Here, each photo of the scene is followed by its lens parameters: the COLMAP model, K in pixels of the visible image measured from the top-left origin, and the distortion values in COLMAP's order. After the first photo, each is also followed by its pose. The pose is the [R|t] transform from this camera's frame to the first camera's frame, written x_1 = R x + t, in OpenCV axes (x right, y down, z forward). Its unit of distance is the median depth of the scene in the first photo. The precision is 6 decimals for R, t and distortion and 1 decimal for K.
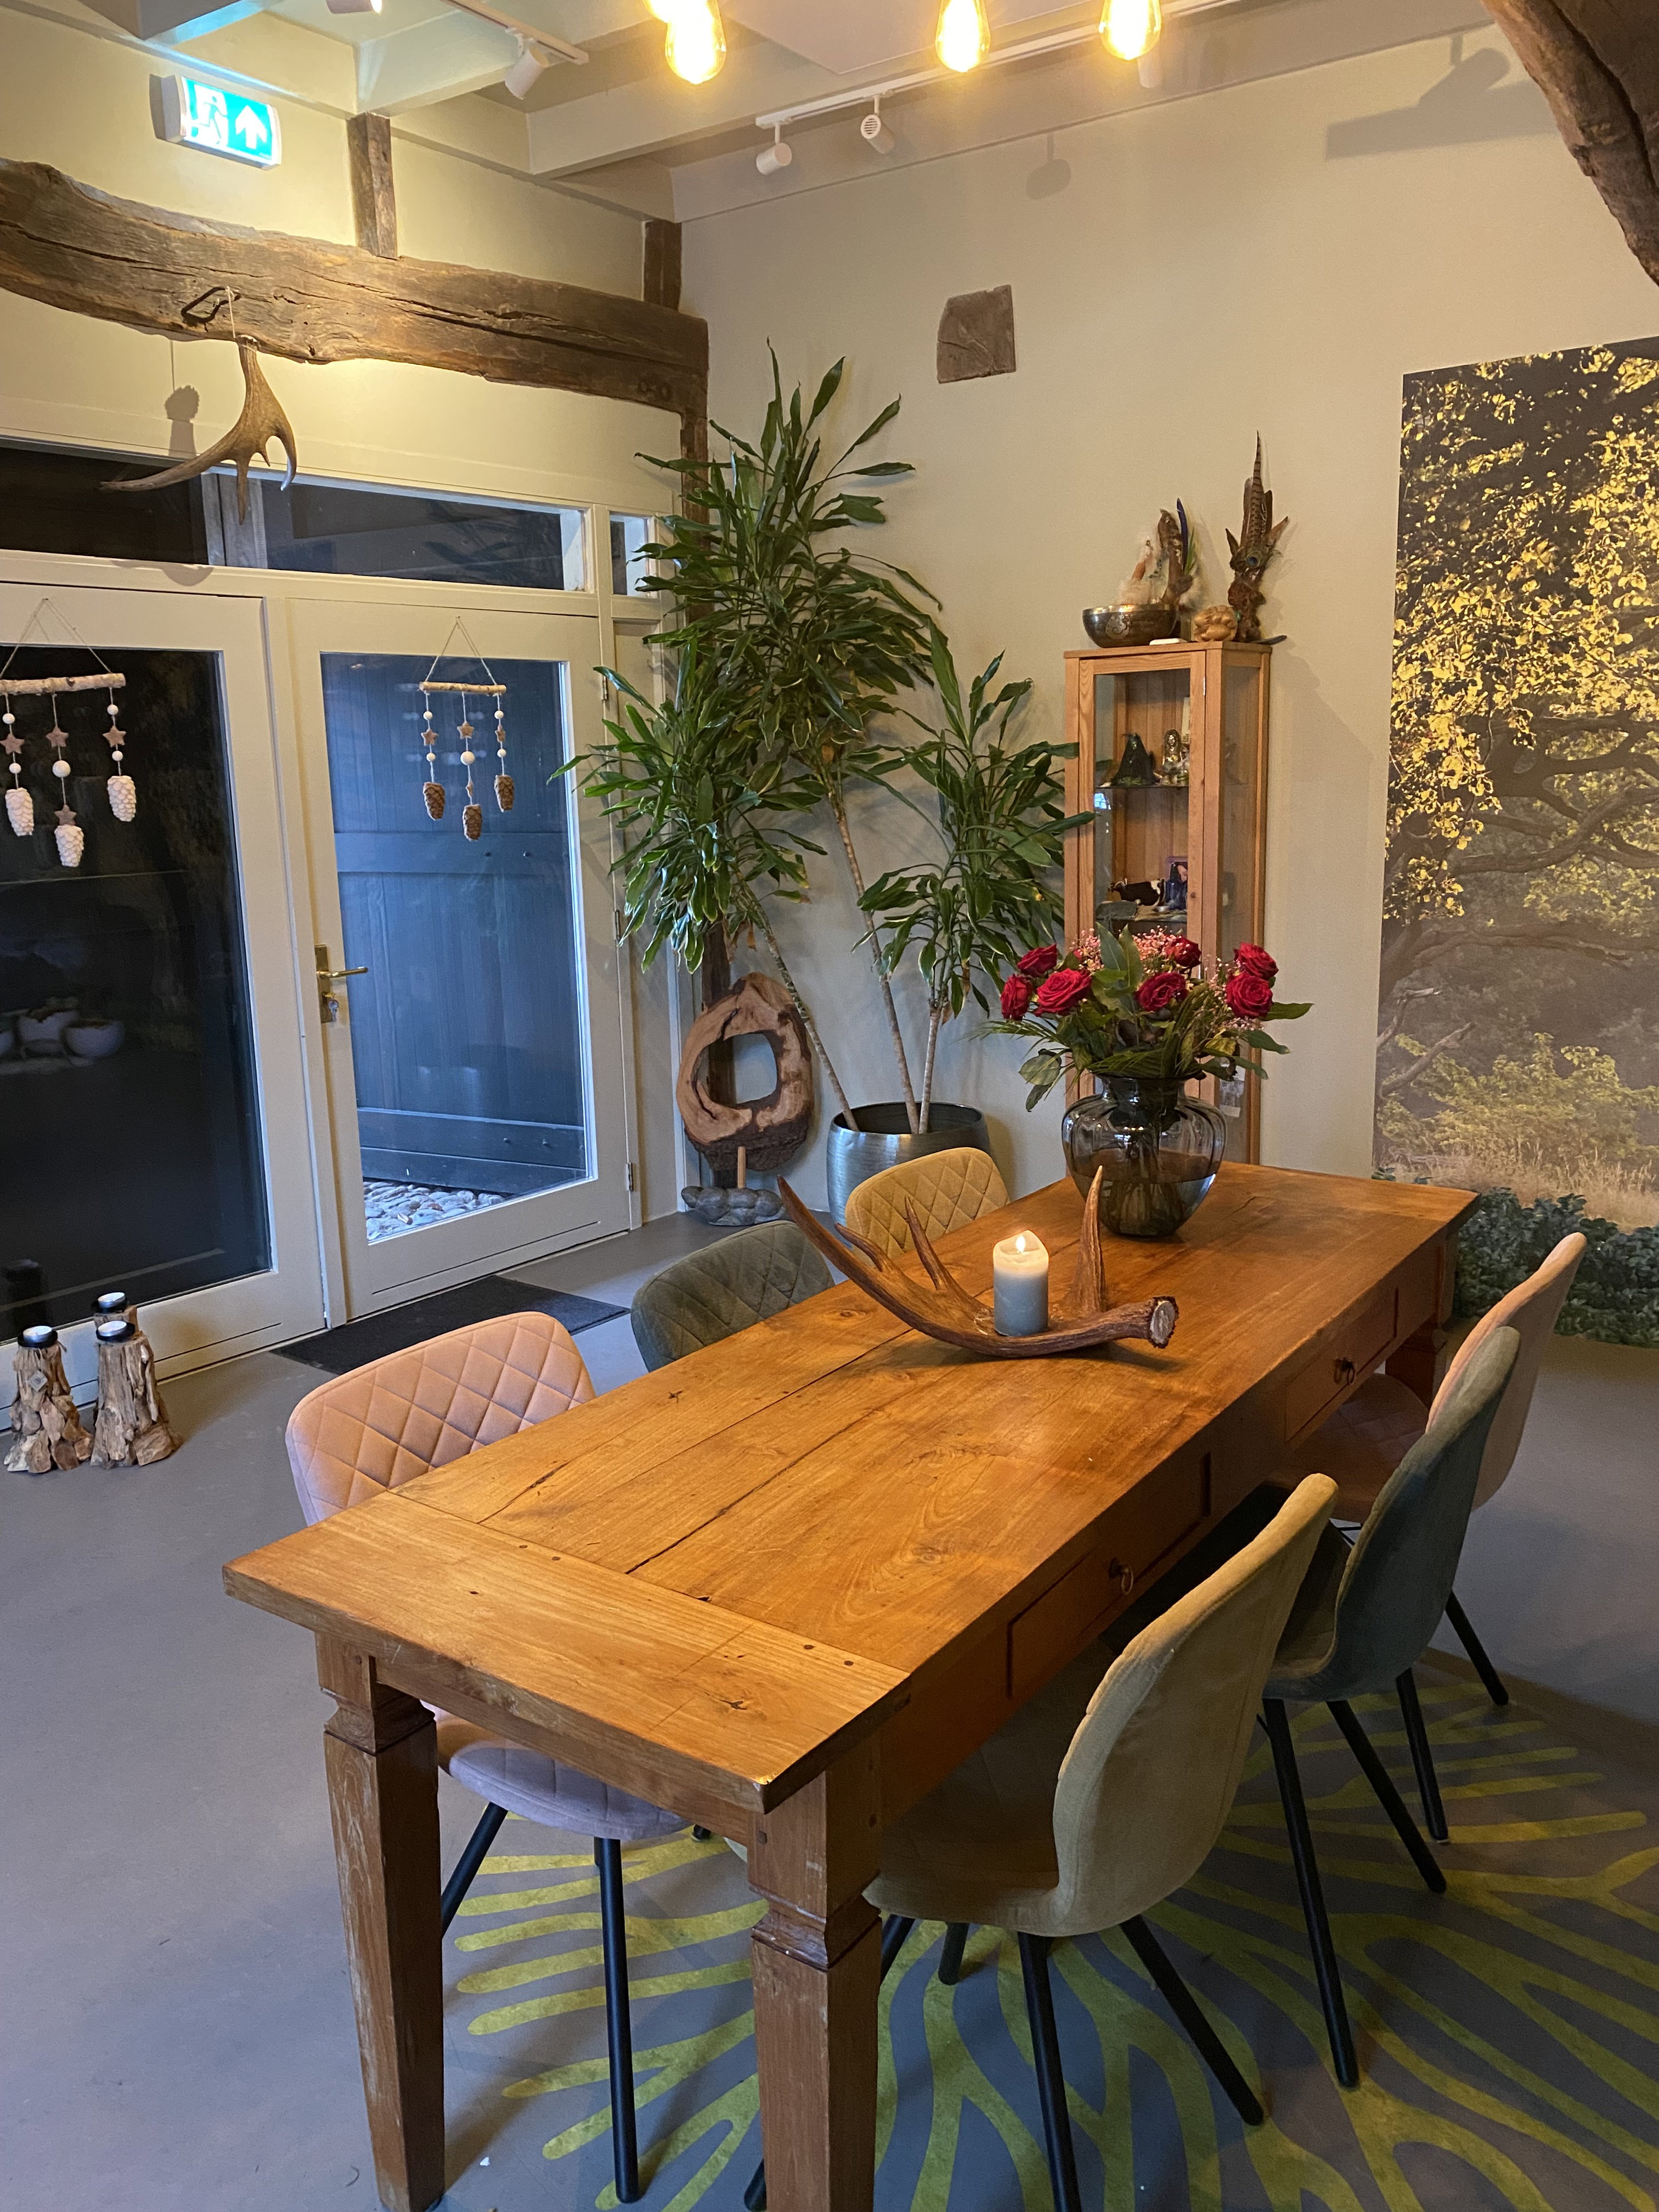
lens RADIAL K [[1698.3, 0, 839.3], [0, 1698.3, 1090.3], [0, 0, 1]] dist [0.028072, 0.002191]
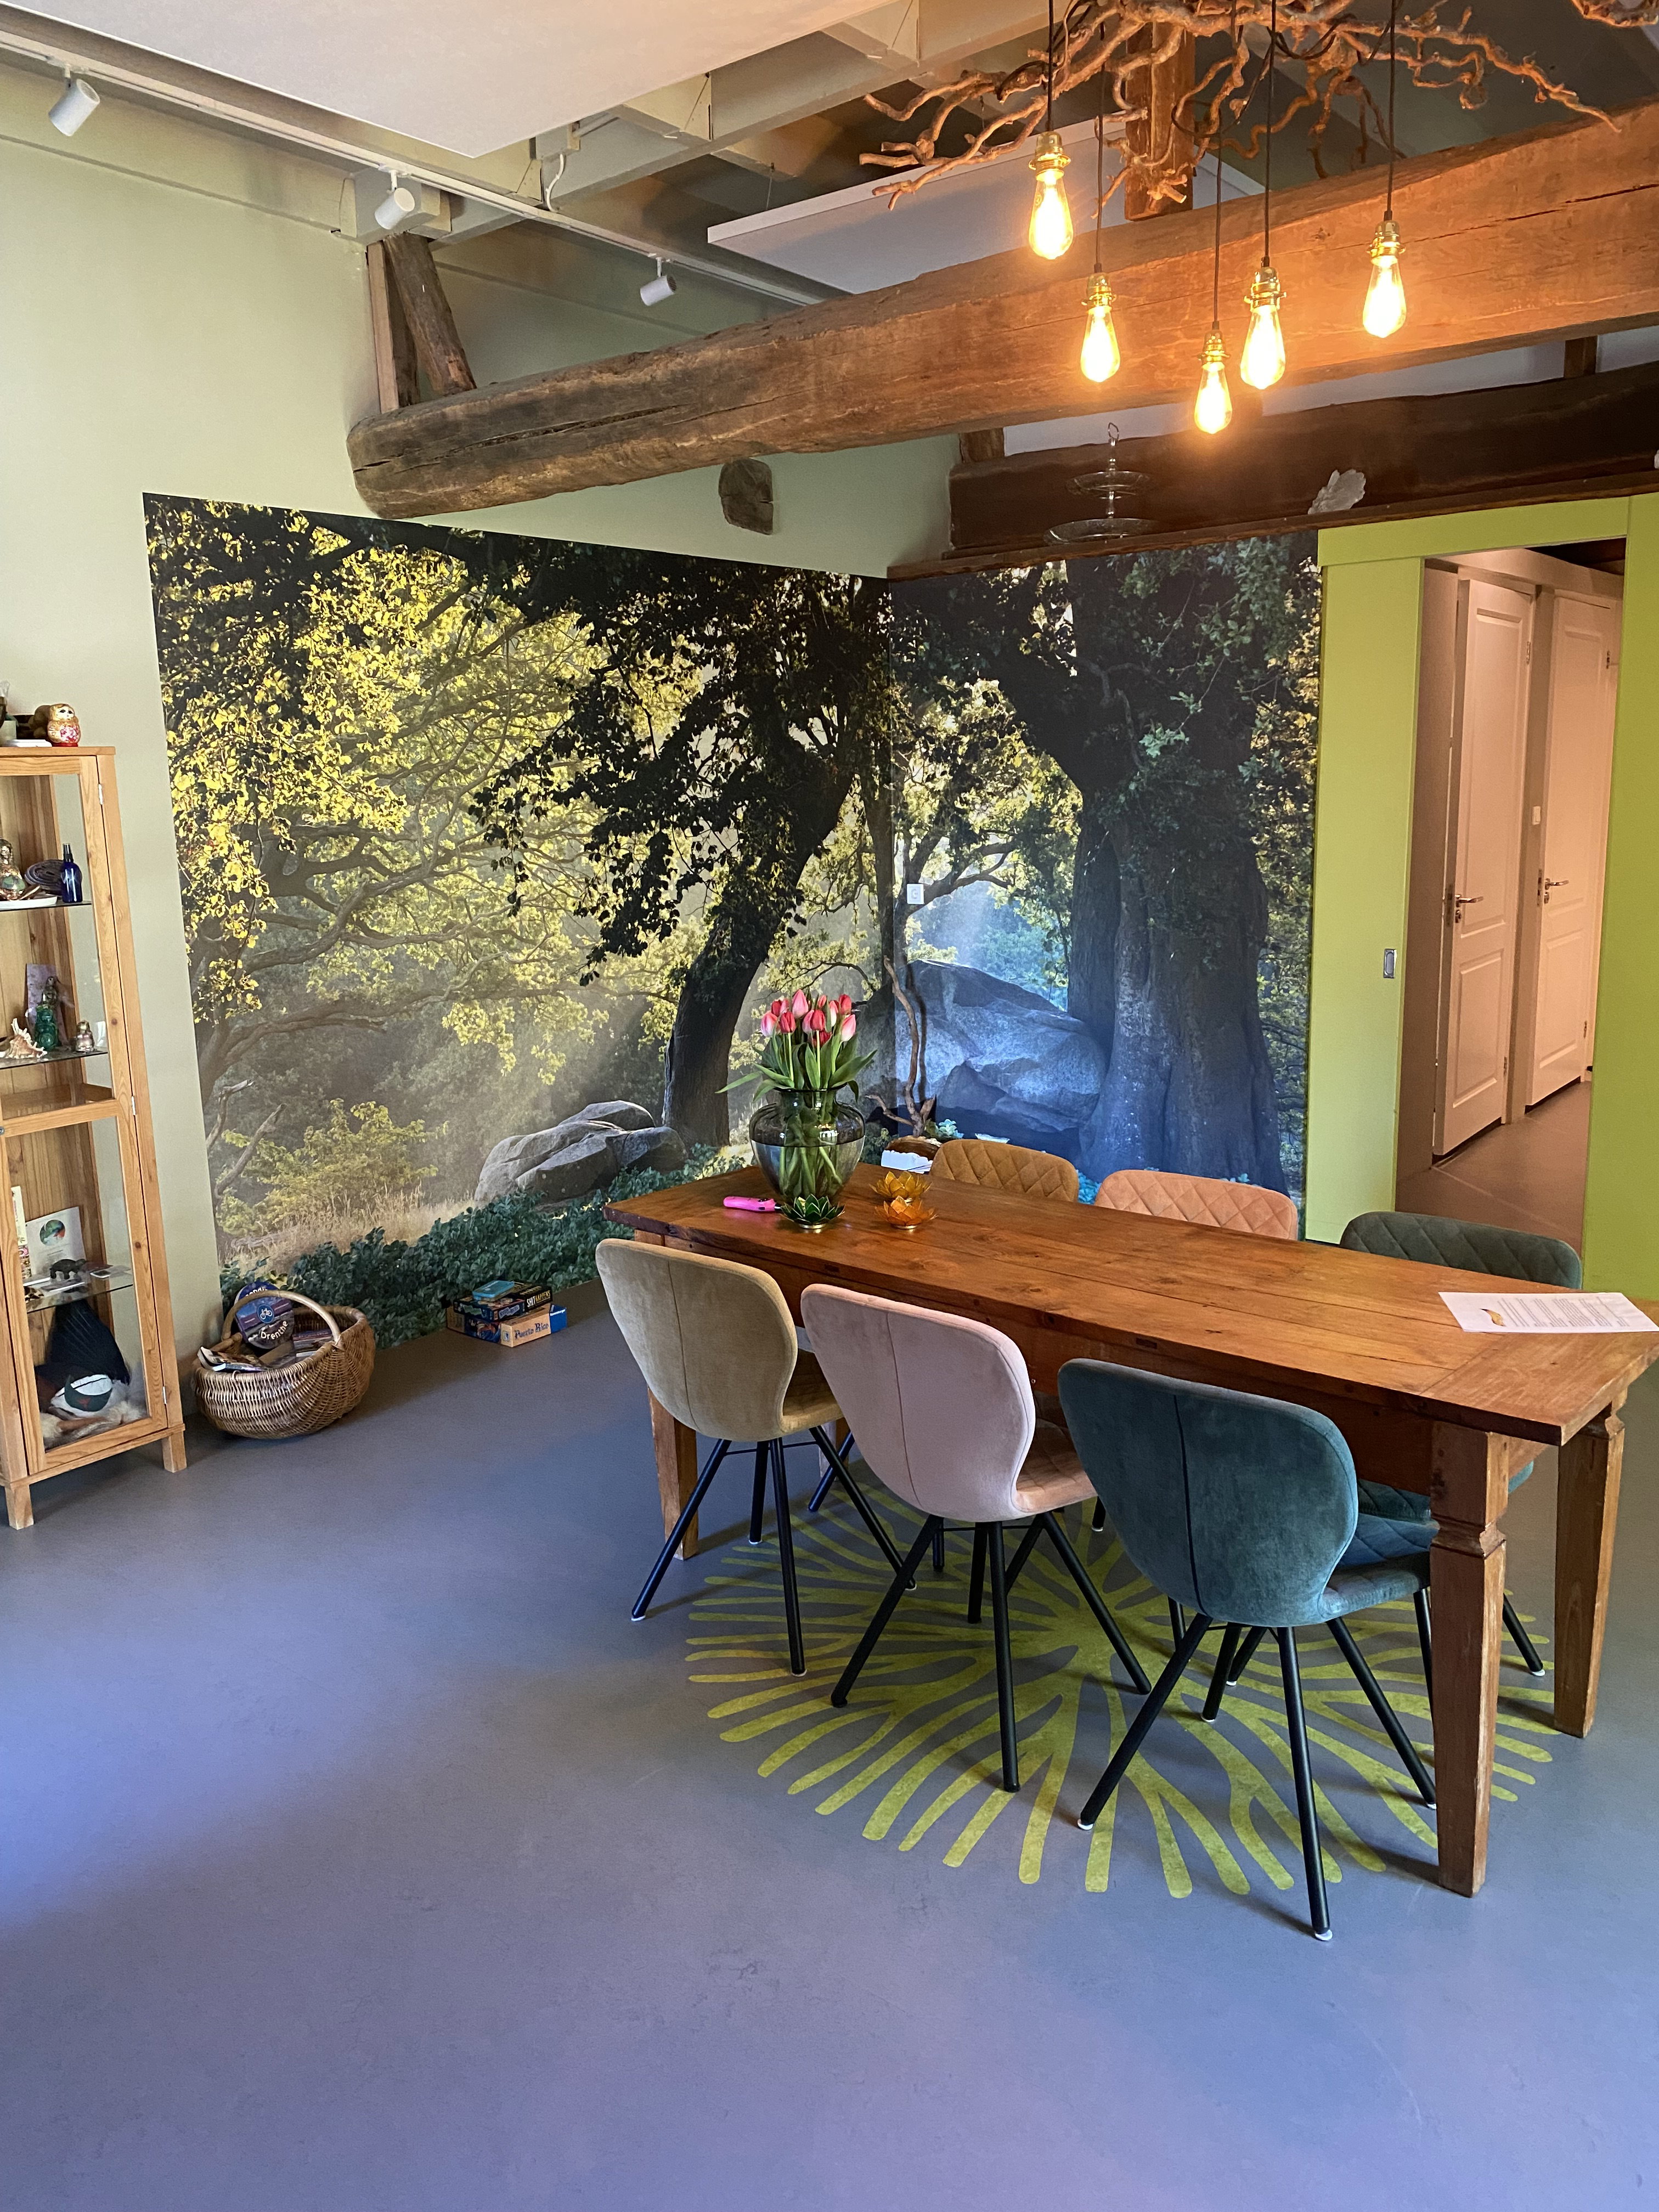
lens RADIAL K [[1698.3, 0, 839.7], [0, 1698.3, 1118.3], [0, 0, 1]] dist [0.028072, 0.002191]
pose [[0.090667, -0.177970, 0.979850, -0.687200], [0.223868, 0.962363, 0.154078, -0.123340], [-0.970393, 0.205388, 0.127097, 0.540068]]
